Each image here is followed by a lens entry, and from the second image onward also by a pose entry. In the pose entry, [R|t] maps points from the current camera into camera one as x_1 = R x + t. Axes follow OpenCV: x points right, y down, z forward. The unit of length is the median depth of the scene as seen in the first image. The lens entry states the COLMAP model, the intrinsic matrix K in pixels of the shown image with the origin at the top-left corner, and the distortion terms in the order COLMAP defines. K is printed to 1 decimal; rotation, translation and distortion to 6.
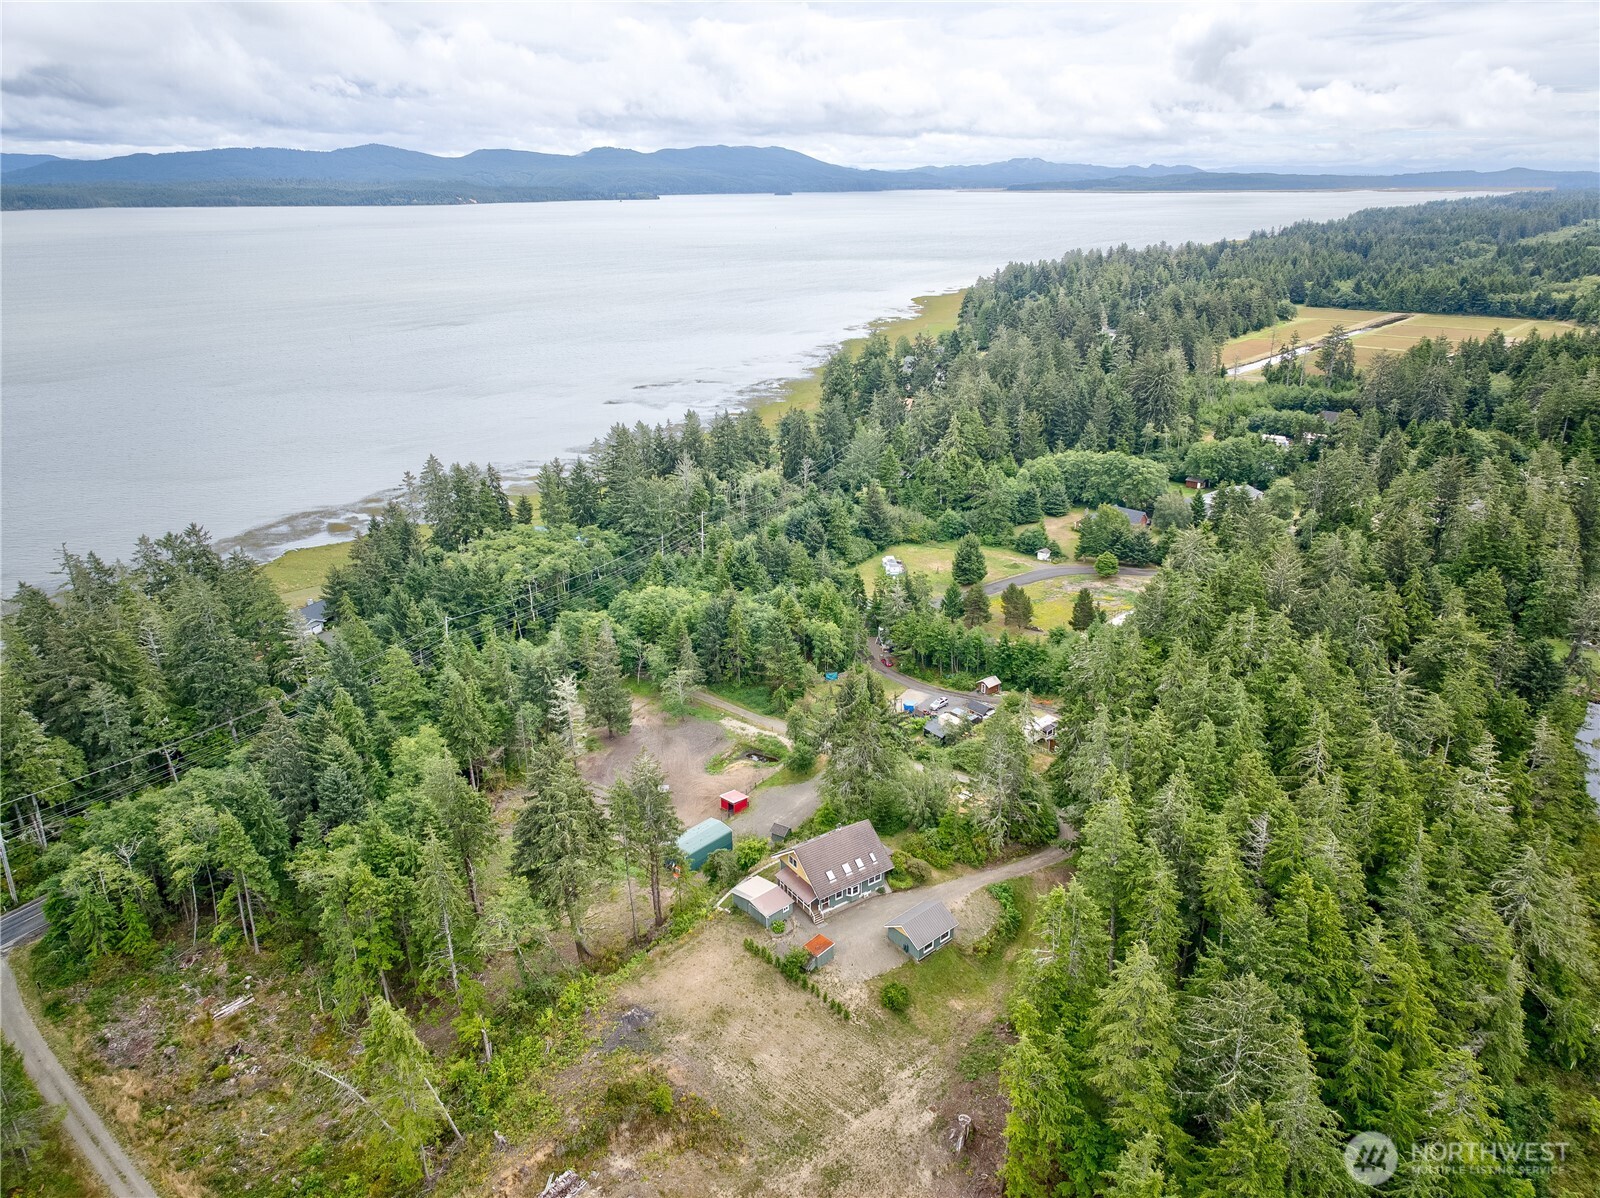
lens RADIAL K [[1076.5, 0, 800.0], [0, 1076.5, 599.0], [0, 0, 1]] dist [0.036864, -0.001974]
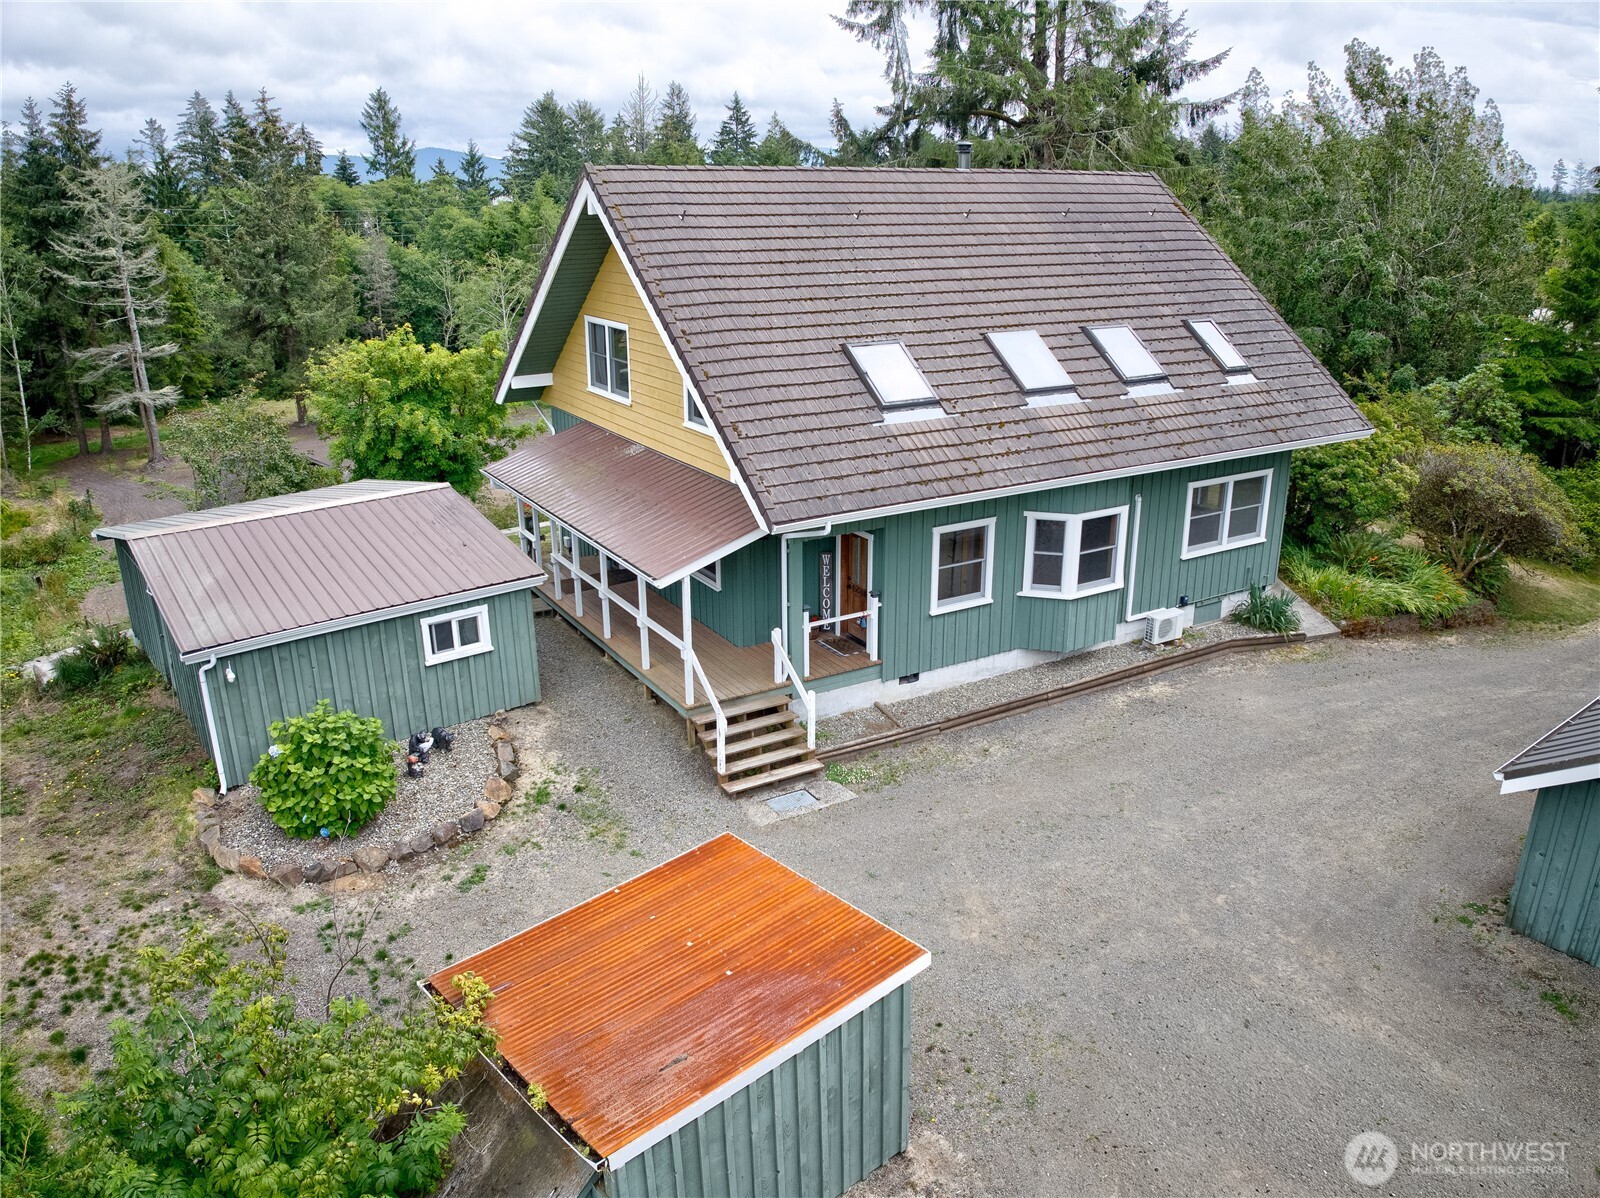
lens RADIAL K [[1203.4, 0, 800.0], [0, 1203.4, 599.0], [0, 0, 1]] dist [-0.113853, -0.005228]
pose [[0.997924, 0.023875, -0.059808, 0.024770], [-0.026147, 0.998955, -0.037499, 0.262767], [0.058850, 0.038985, 0.997505, 0.811387]]
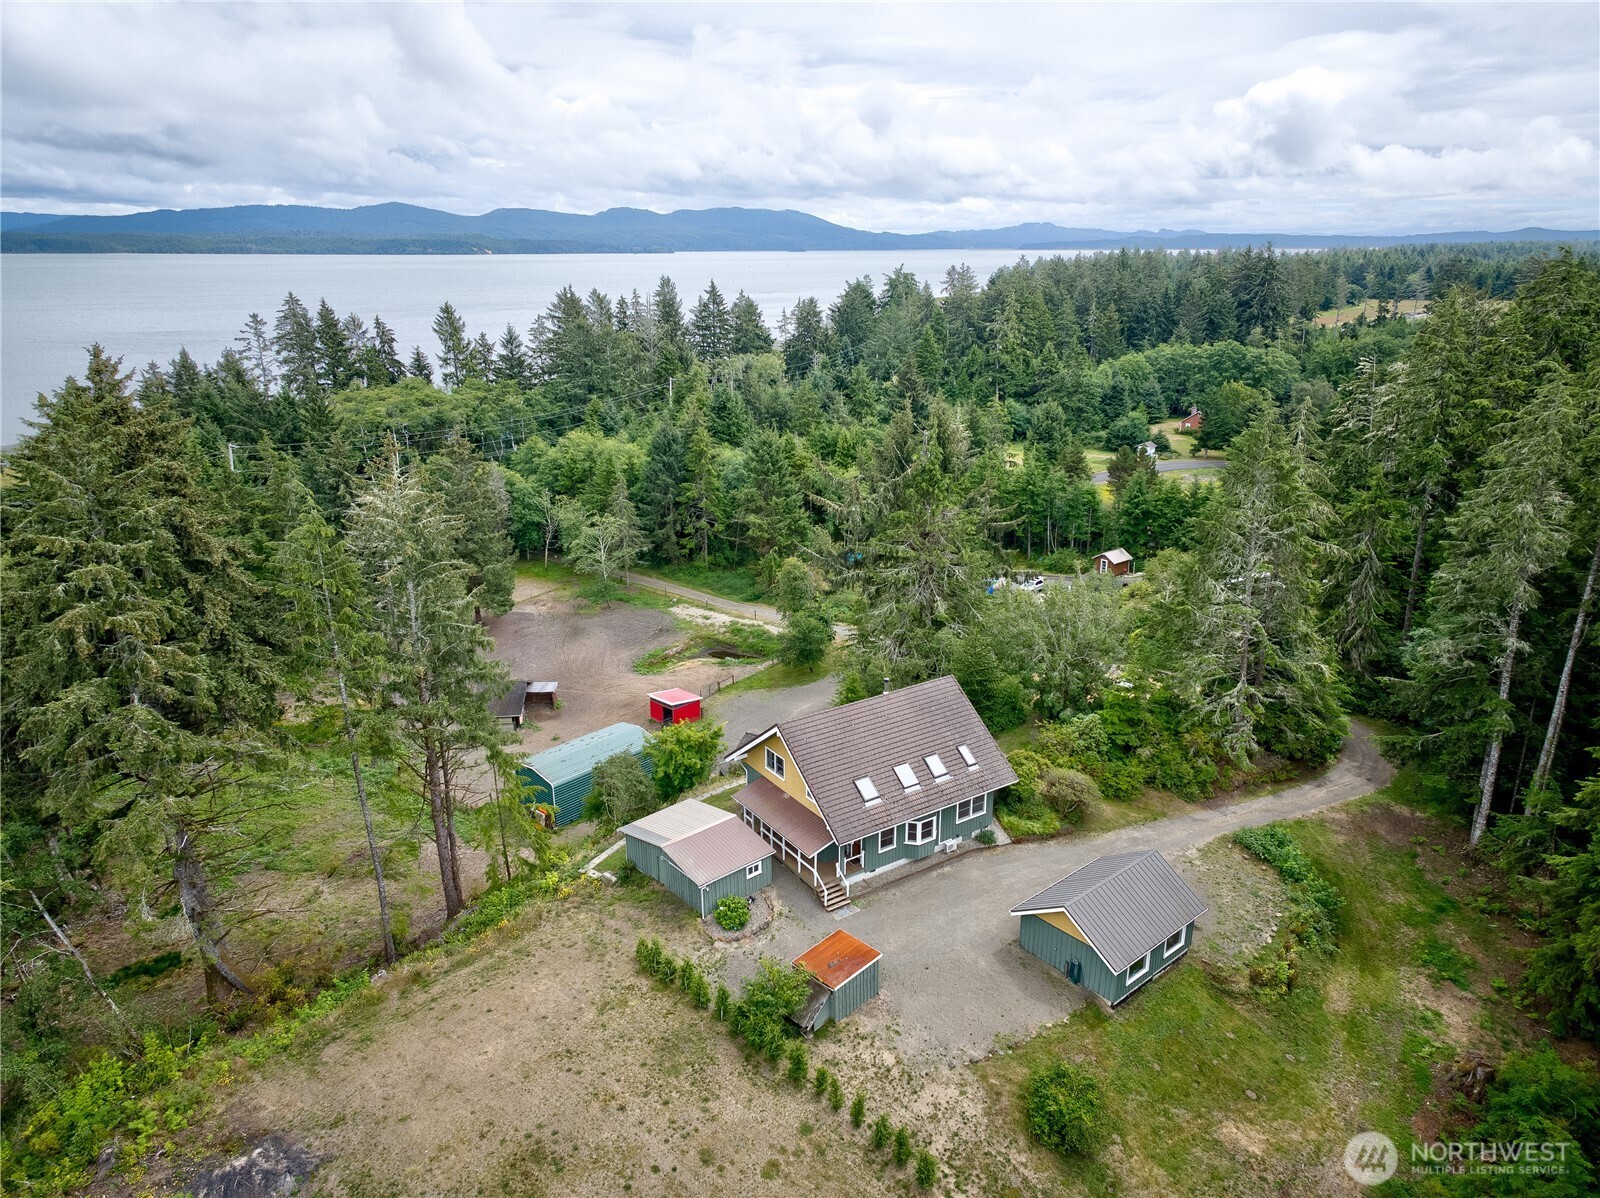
lens RADIAL K [[1076.5, 0, 800.0], [0, 1076.5, 599.0], [0, 0, 1]] dist [0.036864, -0.001974]
pose [[0.999923, 0.006186, -0.010754, 0.006762], [-0.006760, 0.998509, -0.054163, 0.191862], [0.010403, 0.054232, 0.998474, 0.551054]]
